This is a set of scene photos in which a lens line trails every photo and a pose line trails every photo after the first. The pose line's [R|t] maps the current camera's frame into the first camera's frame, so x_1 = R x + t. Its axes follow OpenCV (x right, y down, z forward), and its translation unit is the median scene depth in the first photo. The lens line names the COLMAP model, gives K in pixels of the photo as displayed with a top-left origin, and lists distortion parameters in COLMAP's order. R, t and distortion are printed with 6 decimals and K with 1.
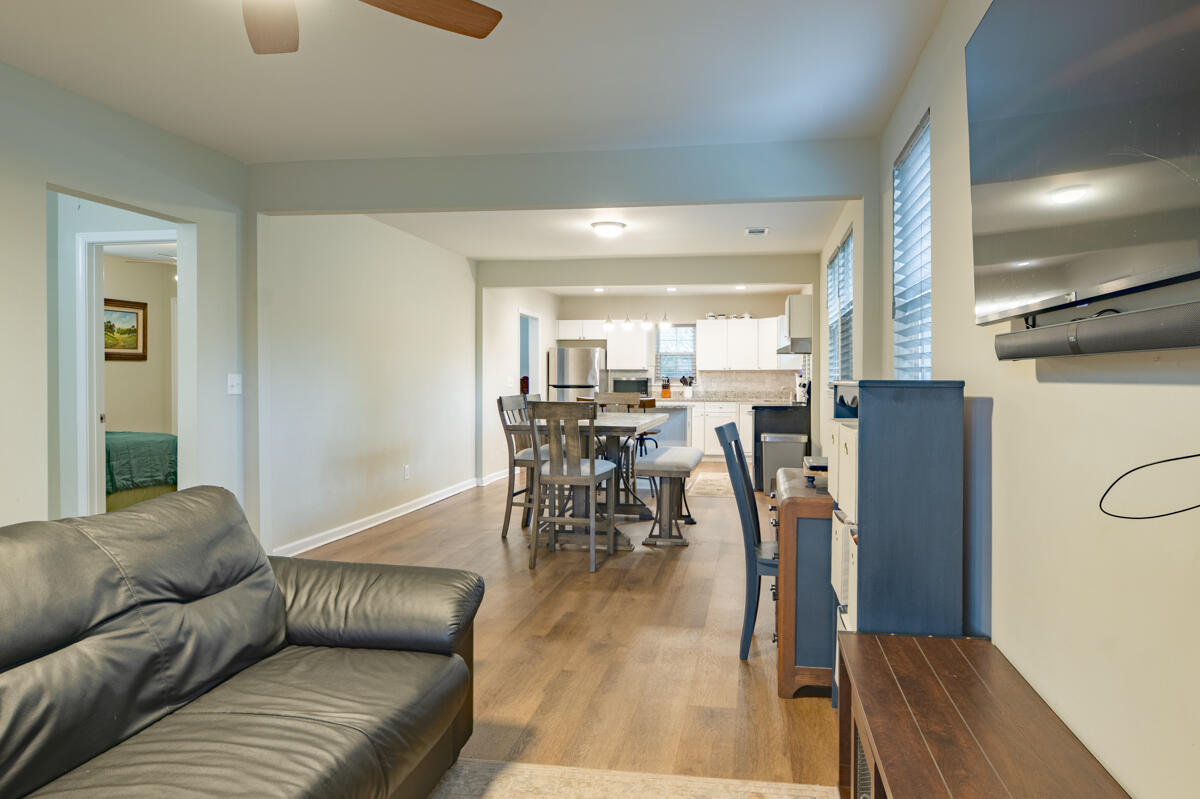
lens RADIAL K [[754.8, 0, 661.4], [0, 754.8, 368.3], [0, 0, 1]] dist [-0.000223, -0.001818]
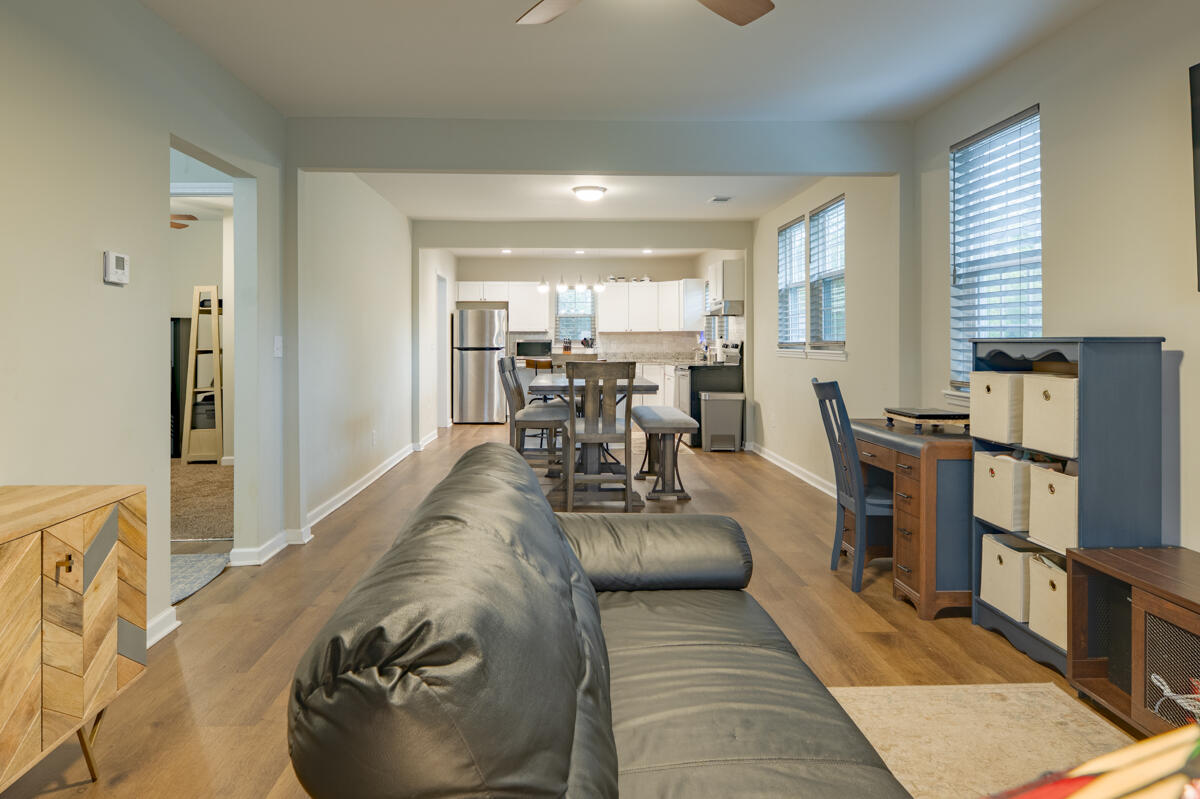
lens RADIAL K [[754.8, 0, 598.2], [0, 754.8, 344.0], [0, 0, 1]] dist [-0.000223, -0.001818]
pose [[0.985768, -0.004770, 0.168045, -0.180112], [0.001850, 0.999845, 0.017533, 0.001060], [-0.168103, -0.016973, 0.985623, -0.008799]]
